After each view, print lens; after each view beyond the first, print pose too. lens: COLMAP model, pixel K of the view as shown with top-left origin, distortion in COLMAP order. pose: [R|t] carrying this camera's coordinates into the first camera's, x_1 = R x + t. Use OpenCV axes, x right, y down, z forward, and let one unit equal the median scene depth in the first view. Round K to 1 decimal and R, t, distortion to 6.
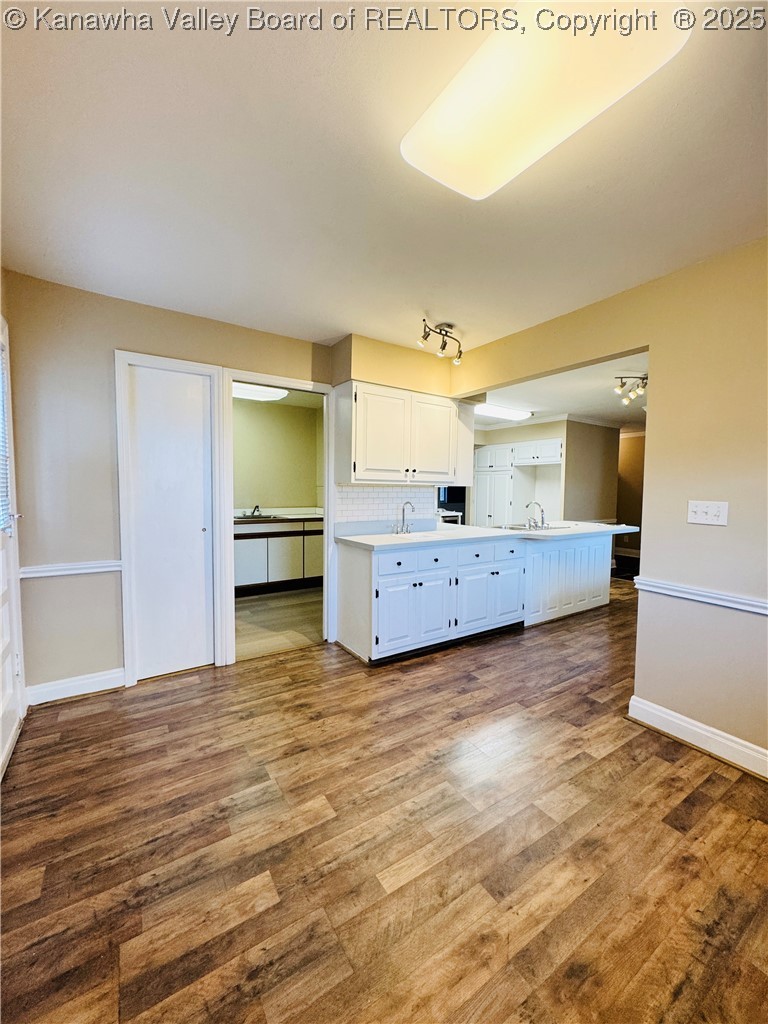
lens RADIAL K [[407.8, 0, 386.3], [0, 407.8, 510.9], [0, 0, 1]] dist [-0.000898, -0.000179]
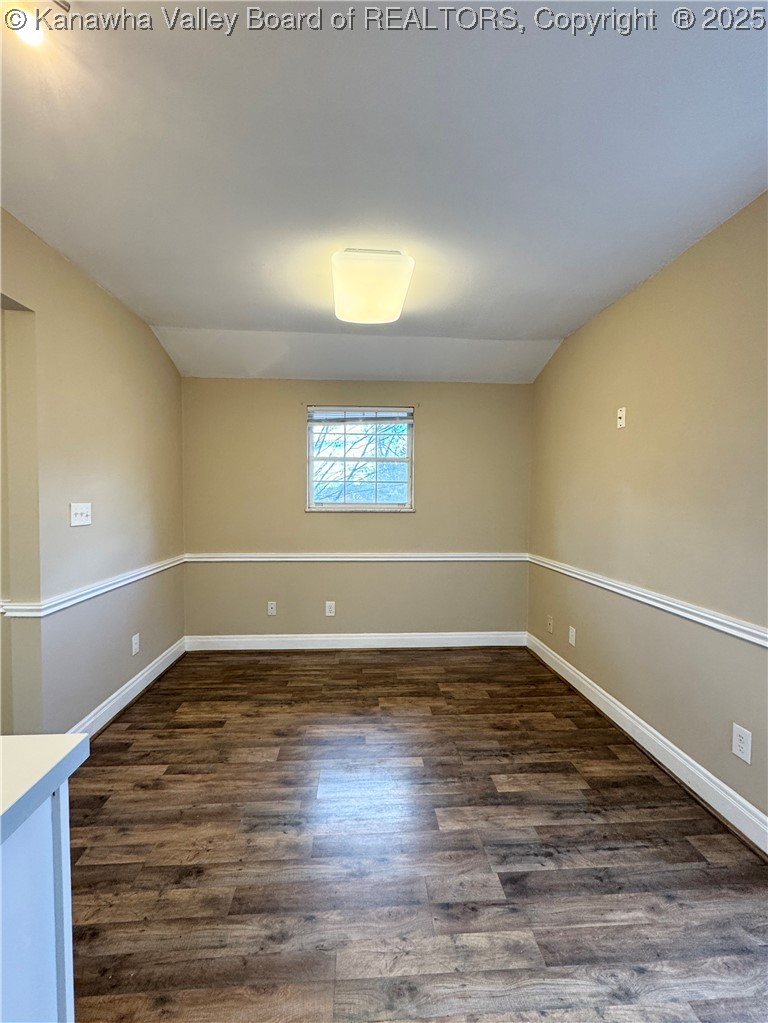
lens RADIAL K [[415.9, 0, 388.3], [0, 415.9, 512.0], [0, 0, 1]] dist [0.000729, 0.000114]
pose [[-0.864824, -0.040874, 0.500408, -0.573109], [0.011553, 0.994797, 0.101223, -0.137344], [-0.501942, 0.093321, -0.859852, 2.089455]]
